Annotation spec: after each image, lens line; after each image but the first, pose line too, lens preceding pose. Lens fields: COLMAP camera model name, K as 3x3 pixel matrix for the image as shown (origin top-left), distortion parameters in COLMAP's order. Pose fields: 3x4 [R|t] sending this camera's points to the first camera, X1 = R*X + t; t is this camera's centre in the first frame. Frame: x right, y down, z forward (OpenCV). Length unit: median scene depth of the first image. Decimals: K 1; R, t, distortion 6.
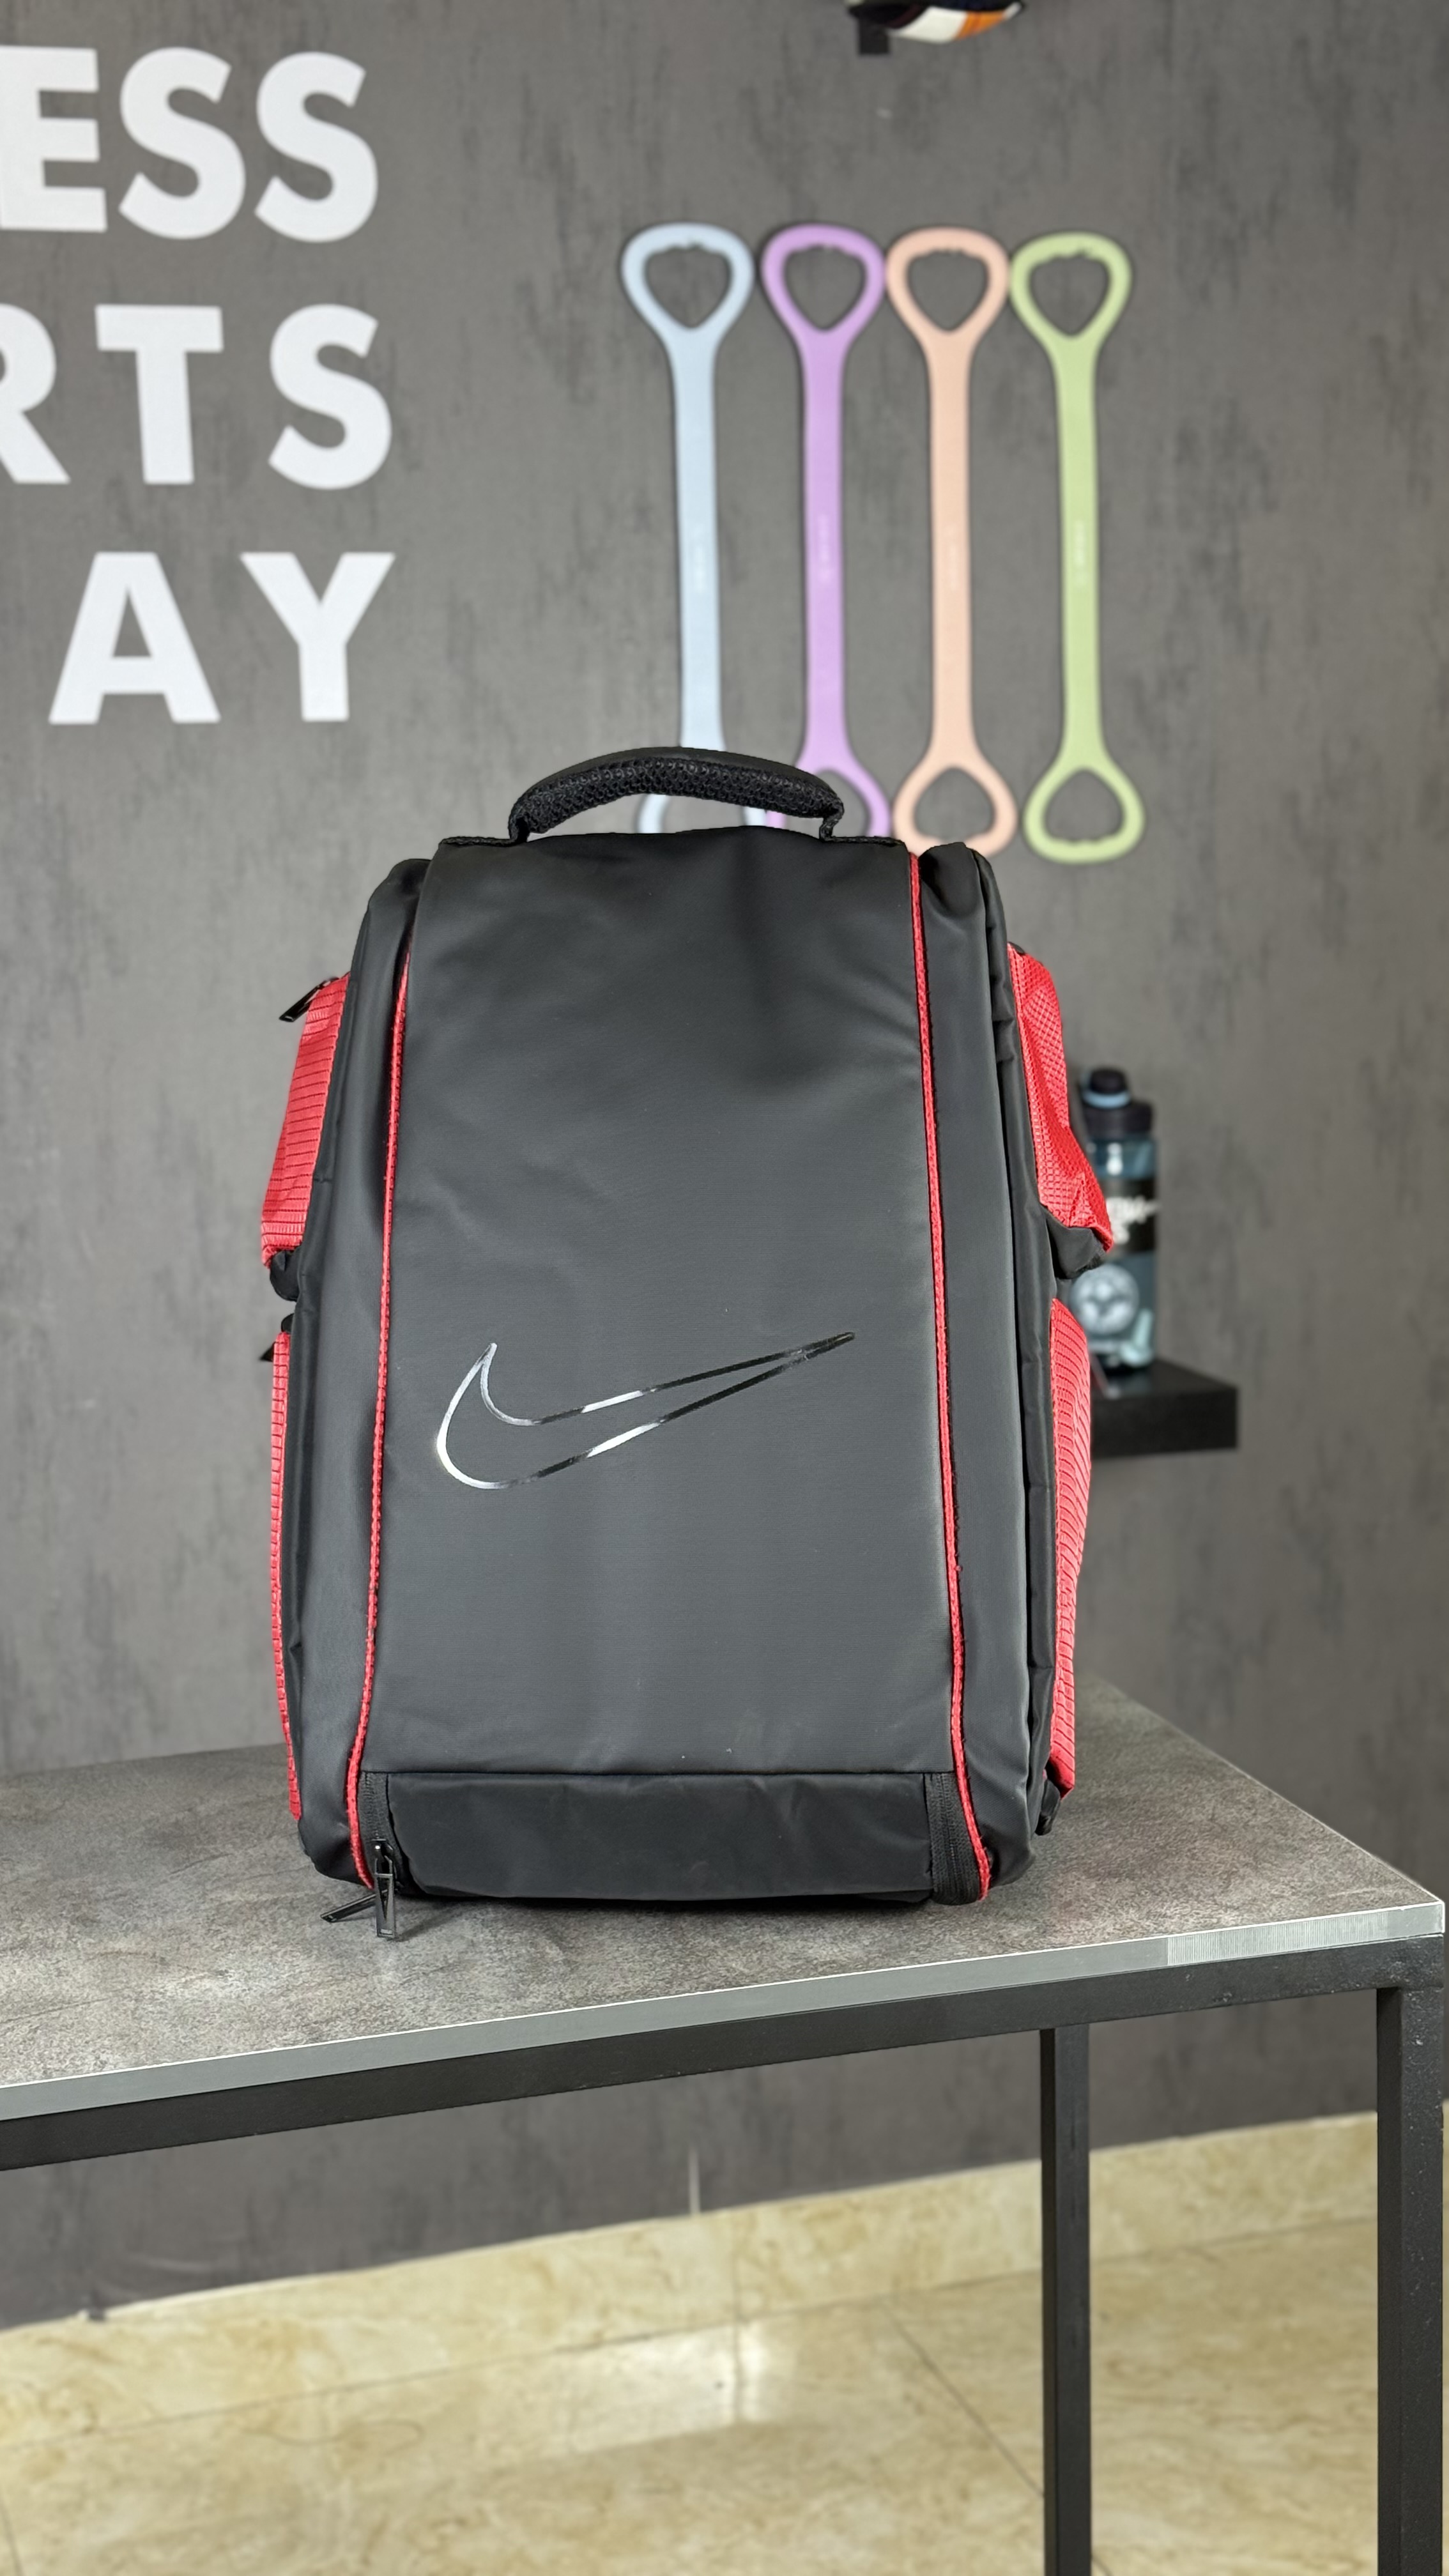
lens RADIAL K [[3605.2, 0, 742.2], [0, 3605.2, 1302.8], [0, 0, 1]] dist [0.121219, 0.000000]
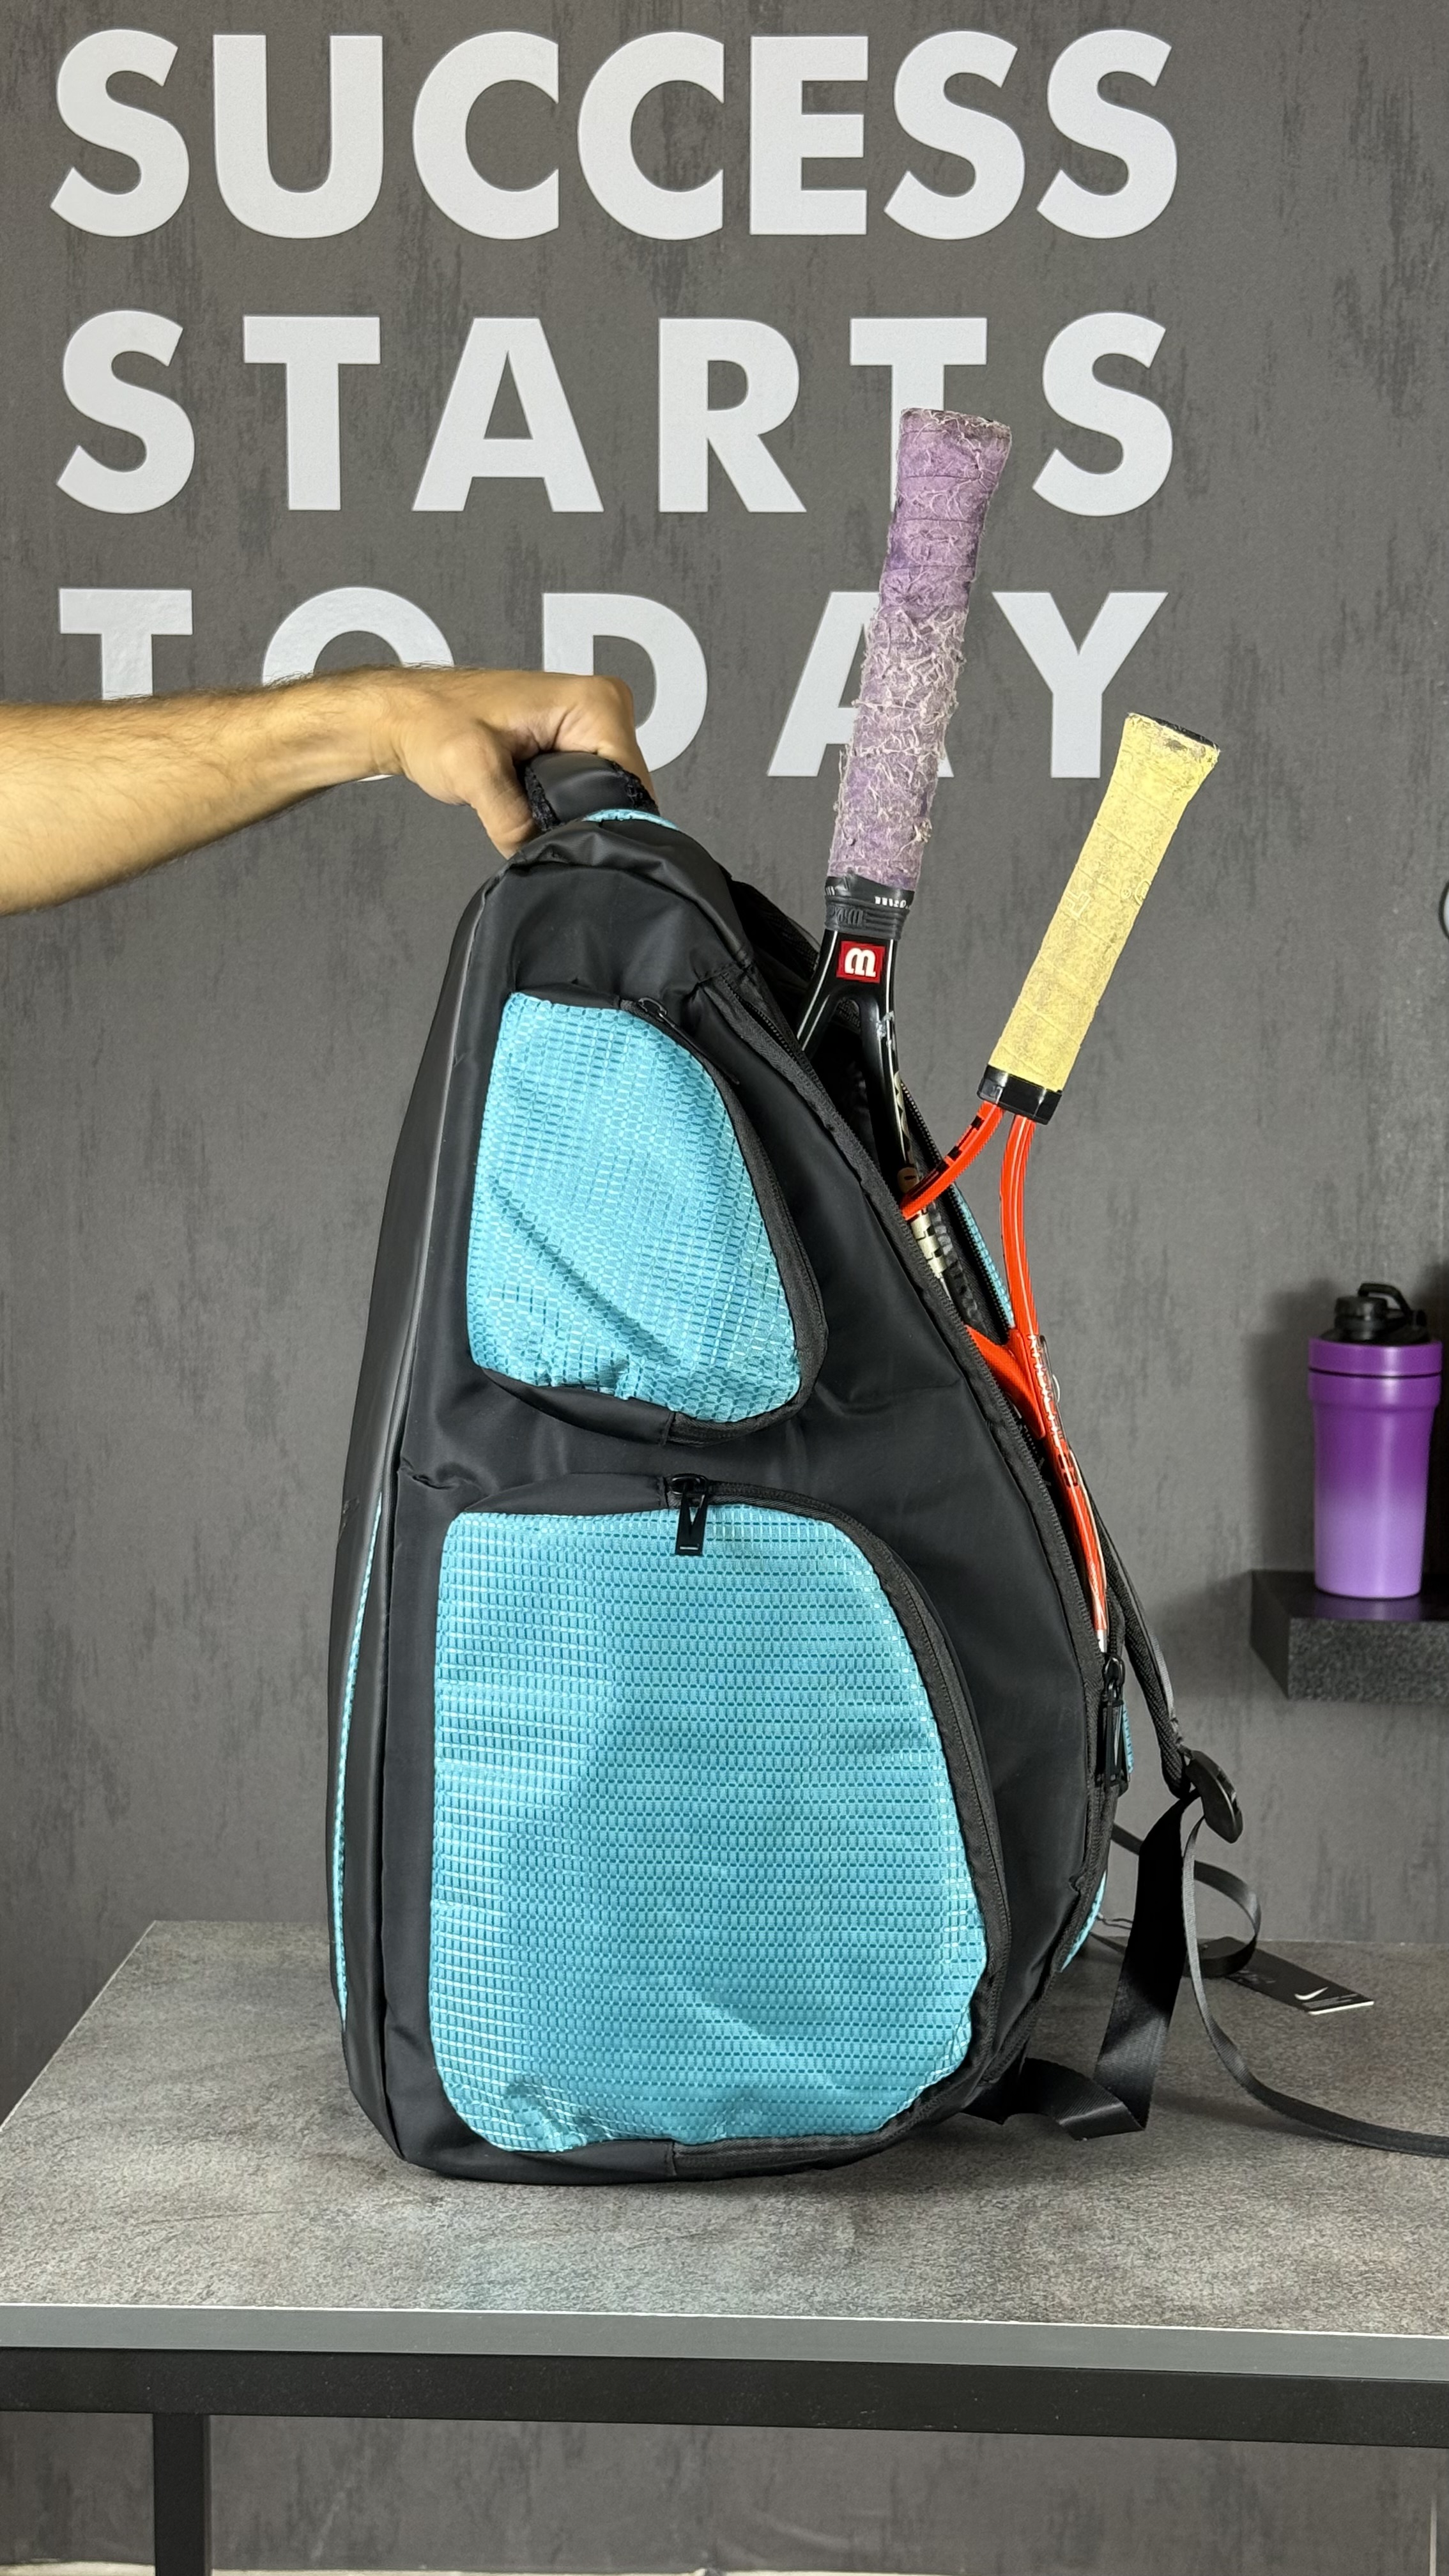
lens RADIAL K [[3605.2, 0, 719.4], [0, 3605.2, 1294.1], [0, 0, 1]] dist [0.121219, 0.000000]
pose [[0.942597, 0.060439, -0.328417, 0.098786], [-0.080317, 0.995647, -0.047289, 0.011839], [0.324129, 0.070952, 0.943348, 0.153098]]
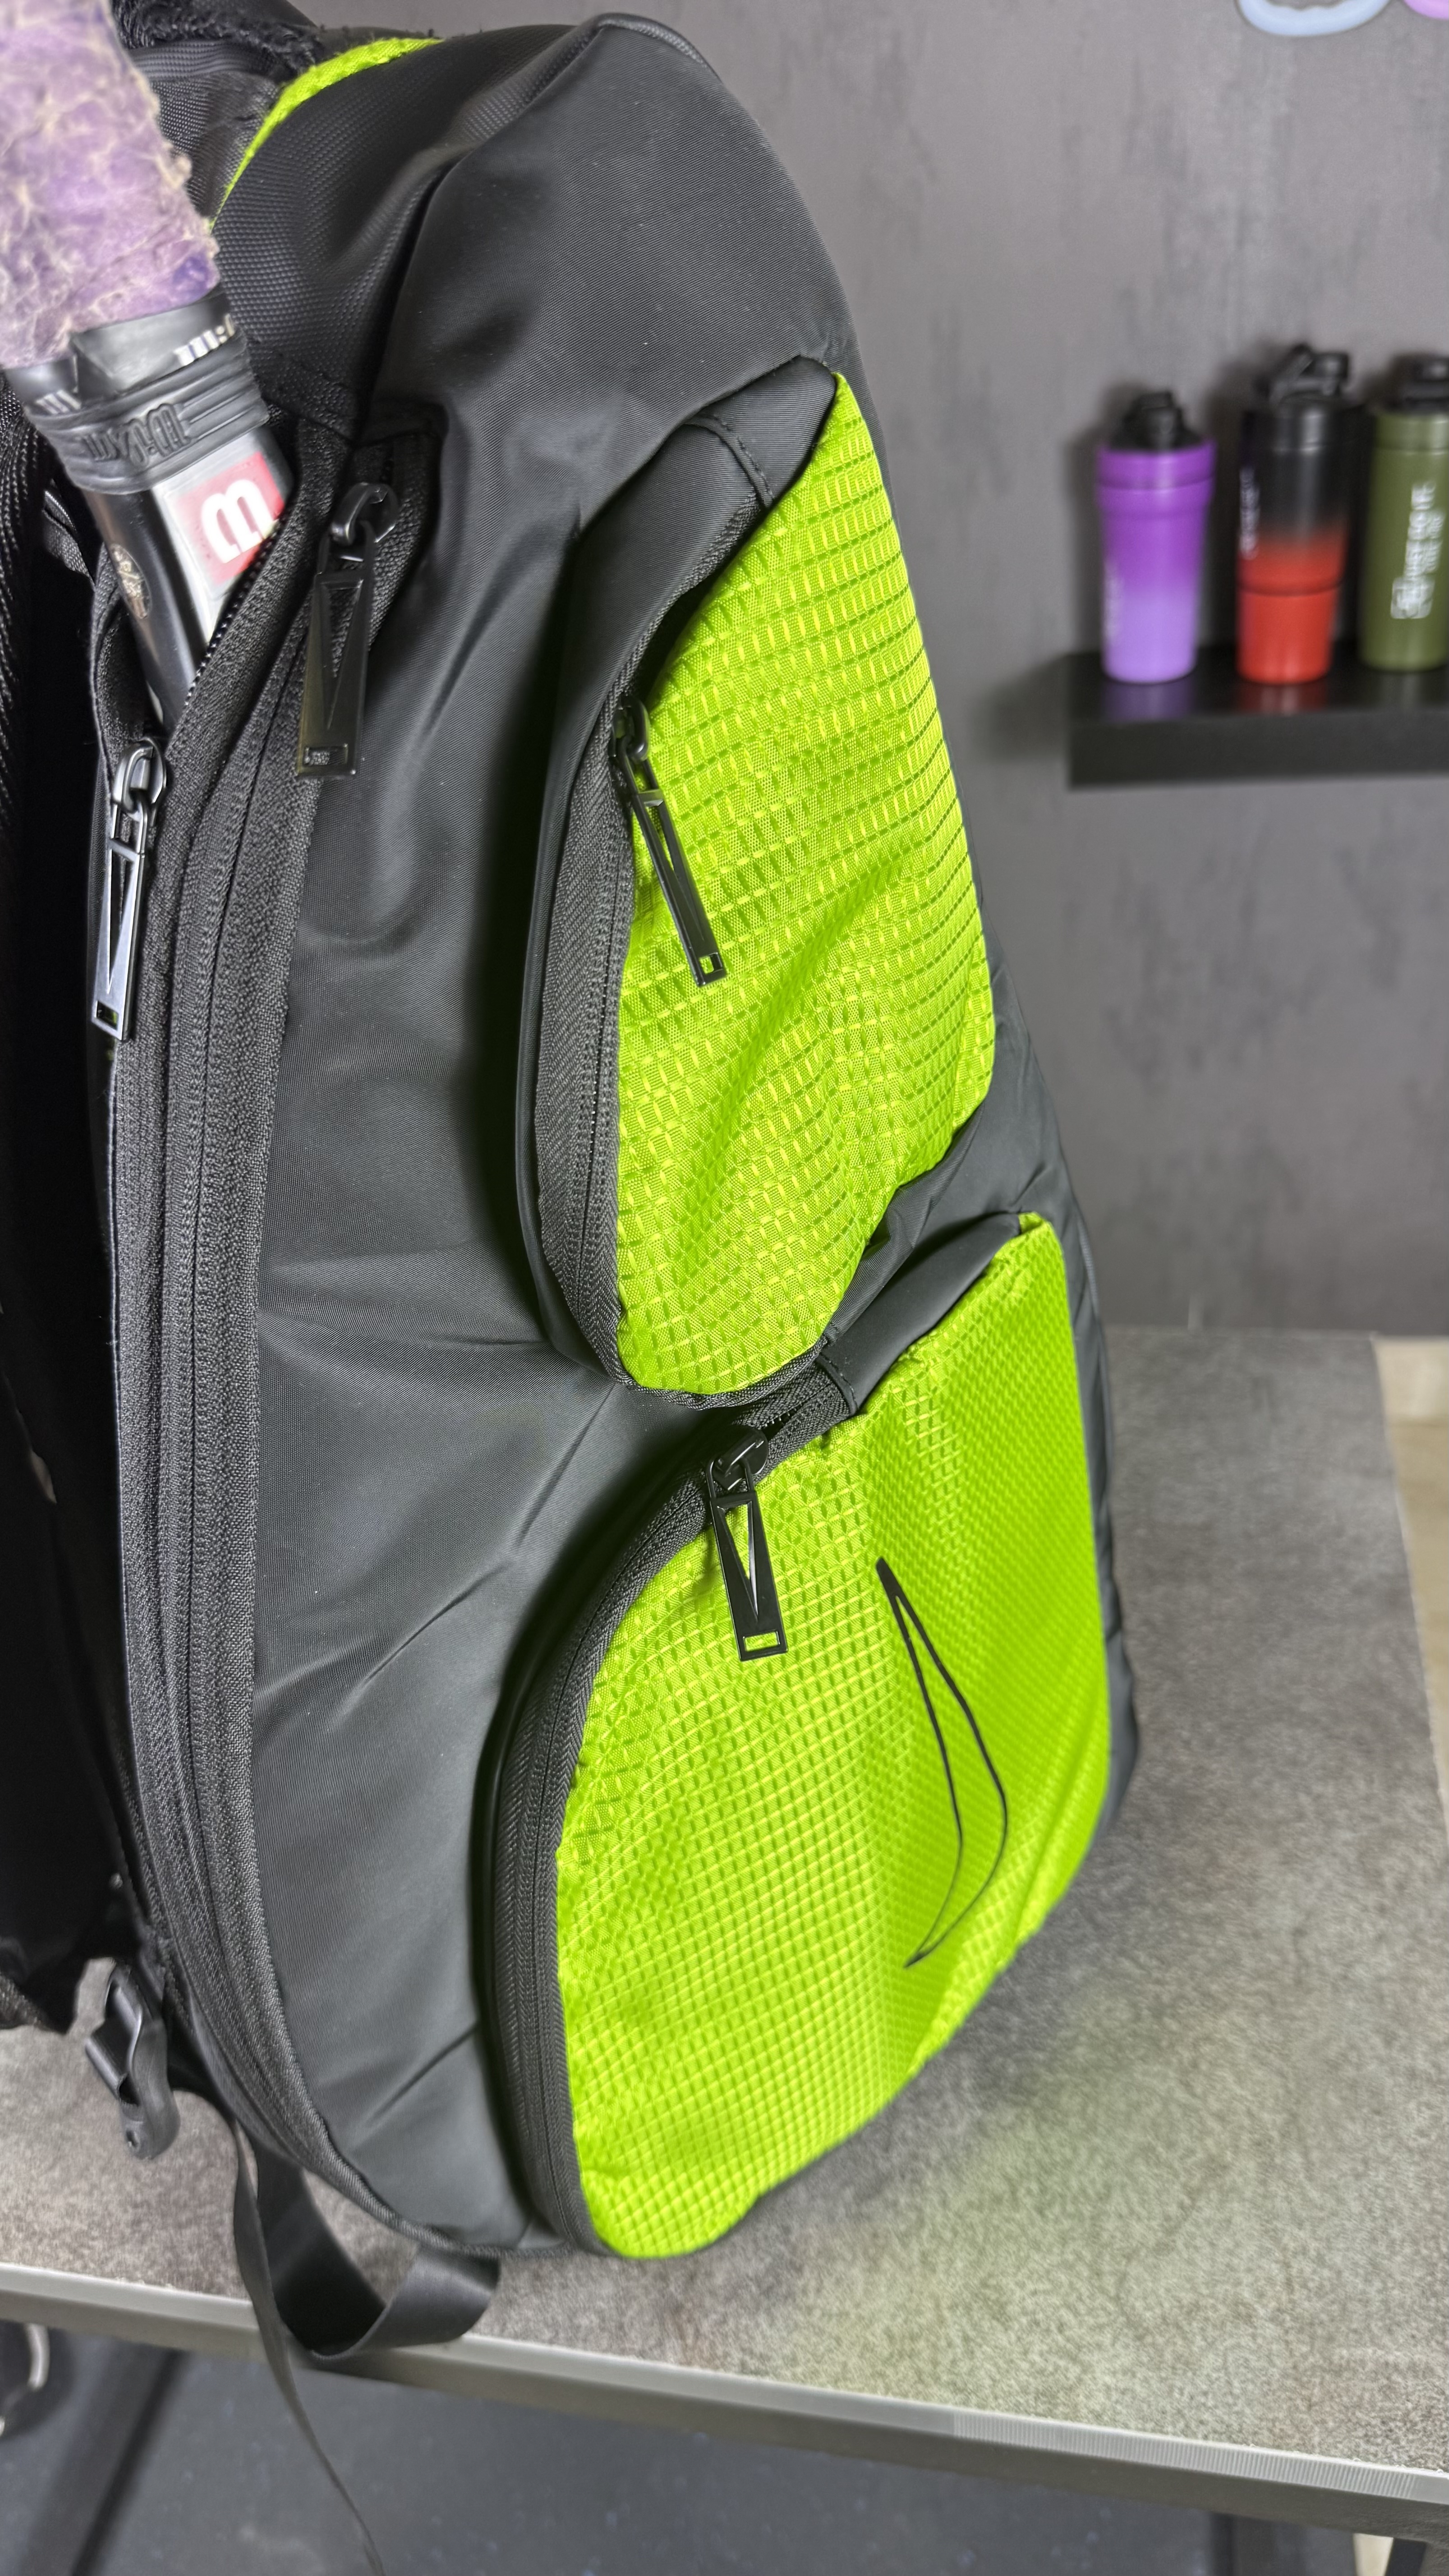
lens RADIAL K [[1739.1, 0, 752.7], [0, 1739.1, 1279.6], [0, 0, 1]] dist [-0.032312, 0.001224]
pose [[0.893074, 0.199808, -0.403107, 0.096902], [0.008922, 0.887932, 0.459887, -0.045828], [0.449821, -0.414310, 0.791207, 0.509172]]
